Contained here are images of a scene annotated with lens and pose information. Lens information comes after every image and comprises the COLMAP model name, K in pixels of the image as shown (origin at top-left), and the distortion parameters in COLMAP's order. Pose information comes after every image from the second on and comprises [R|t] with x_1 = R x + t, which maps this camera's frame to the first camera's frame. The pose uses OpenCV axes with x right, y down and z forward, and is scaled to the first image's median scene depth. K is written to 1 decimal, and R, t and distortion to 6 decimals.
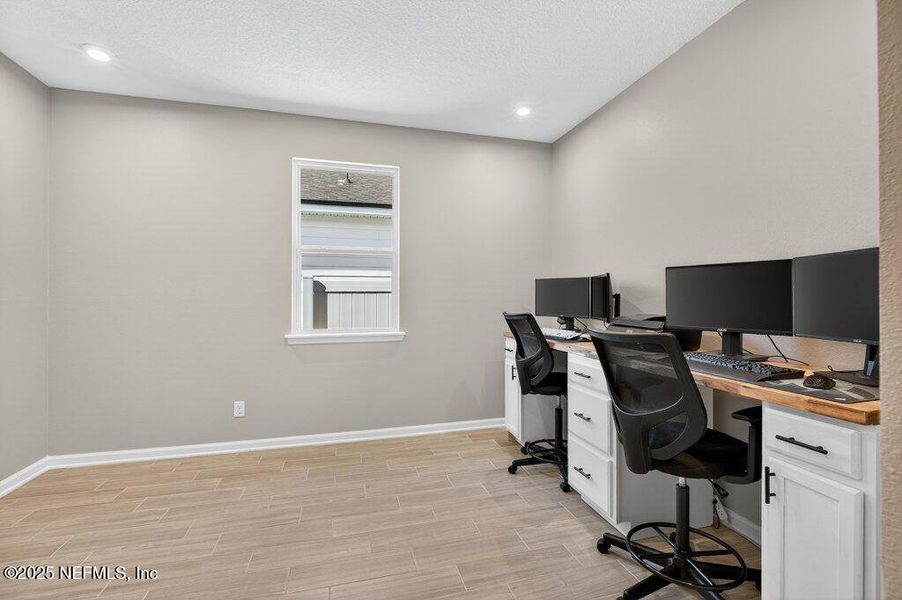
lens RADIAL K [[412.3, 0, 455.4], [0, 412.3, 294.2], [0, 0, 1]] dist [-0.003850, -0.000315]
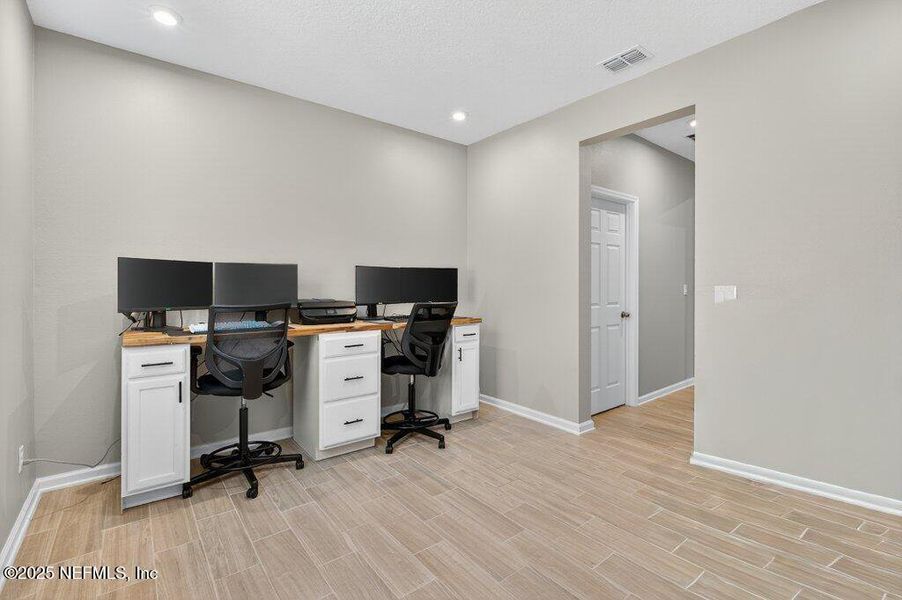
lens RADIAL K [[412.3, 0, 455.4], [0, 412.3, 294.2], [0, 0, 1]] dist [-0.003850, -0.000315]
pose [[-0.394216, -0.004208, 0.919008, -0.977249], [0.004728, 0.999967, 0.006607, 0.030979], [-0.919006, 0.006950, -0.394183, 1.195016]]
